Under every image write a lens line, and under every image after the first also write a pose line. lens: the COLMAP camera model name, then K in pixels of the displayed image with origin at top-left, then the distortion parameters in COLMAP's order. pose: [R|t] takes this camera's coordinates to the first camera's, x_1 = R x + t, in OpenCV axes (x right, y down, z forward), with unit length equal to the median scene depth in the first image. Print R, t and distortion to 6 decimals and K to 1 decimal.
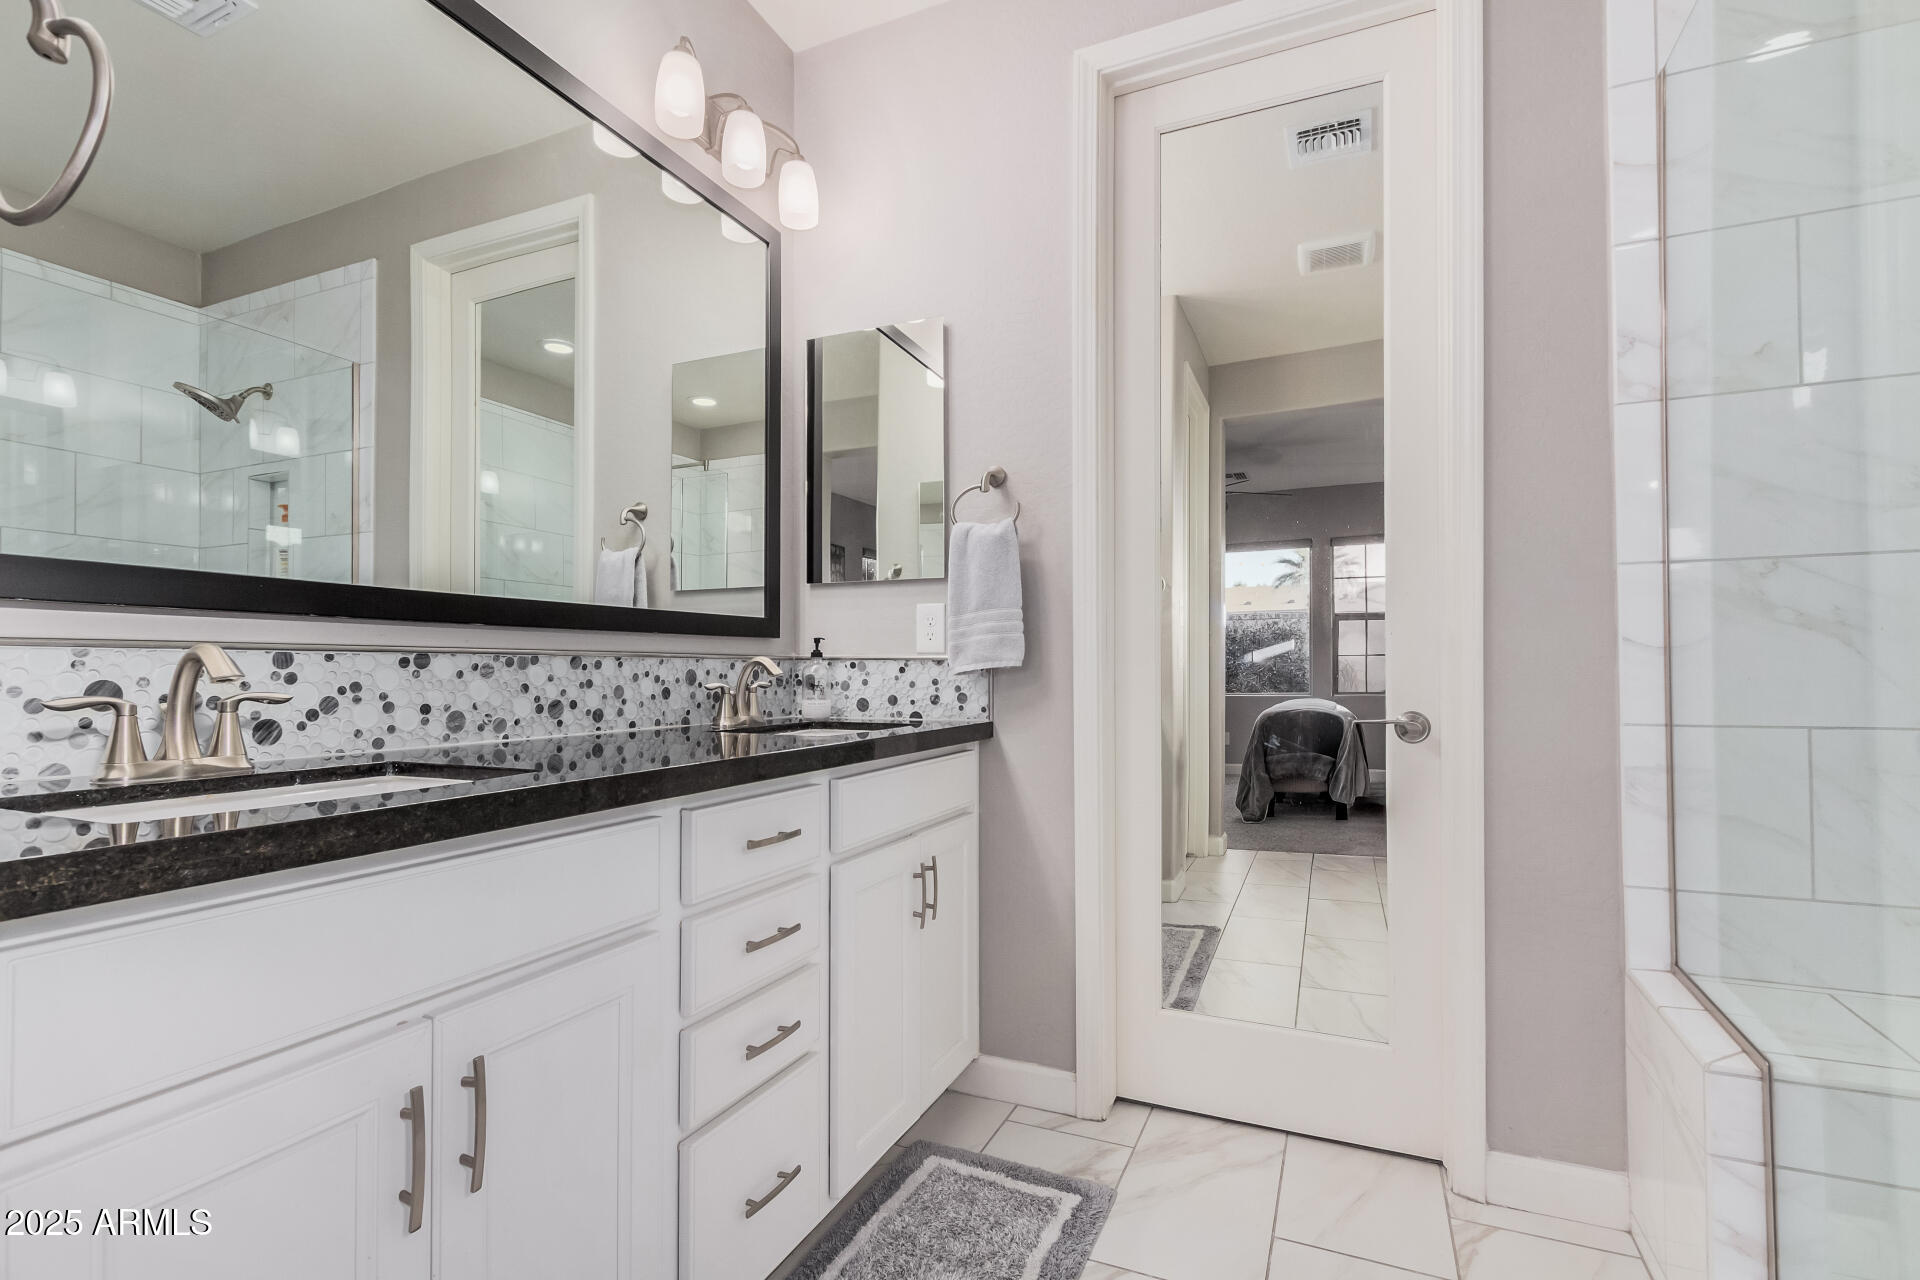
lens RADIAL K [[886.7, 0, 958.5], [0, 886.7, 658.2], [0, 0, 1]] dist [0.007143, -0.002901]
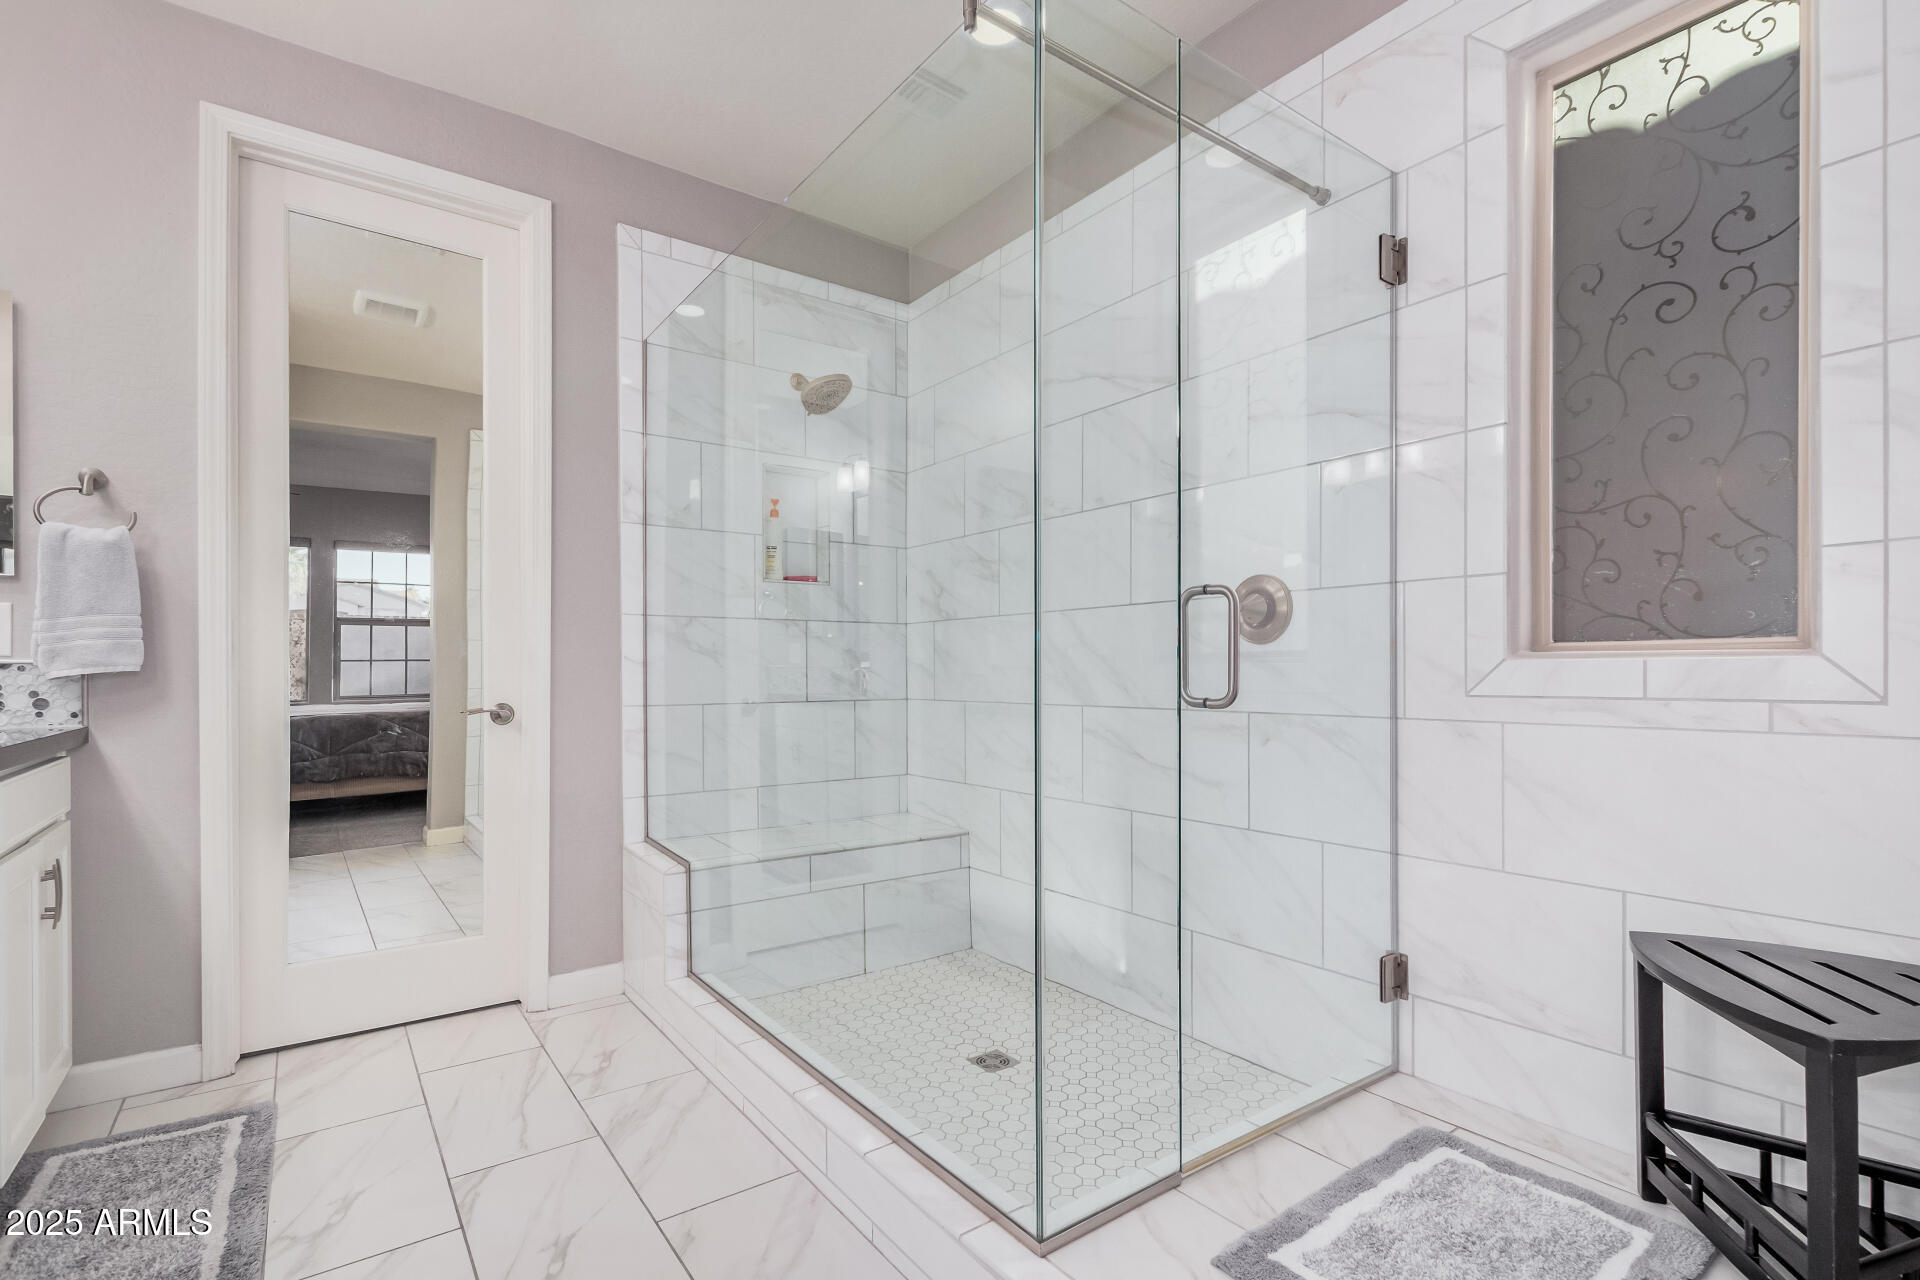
lens RADIAL K [[886.7, 0, 946.7], [0, 886.7, 673.6], [0, 0, 1]] dist [0.007143, -0.002901]
pose [[0.503209, 0.002035, 0.864162, -0.389563], [-0.011968, 0.999918, 0.004614, -0.004613], [-0.864082, -0.012665, 0.503192, -0.375618]]
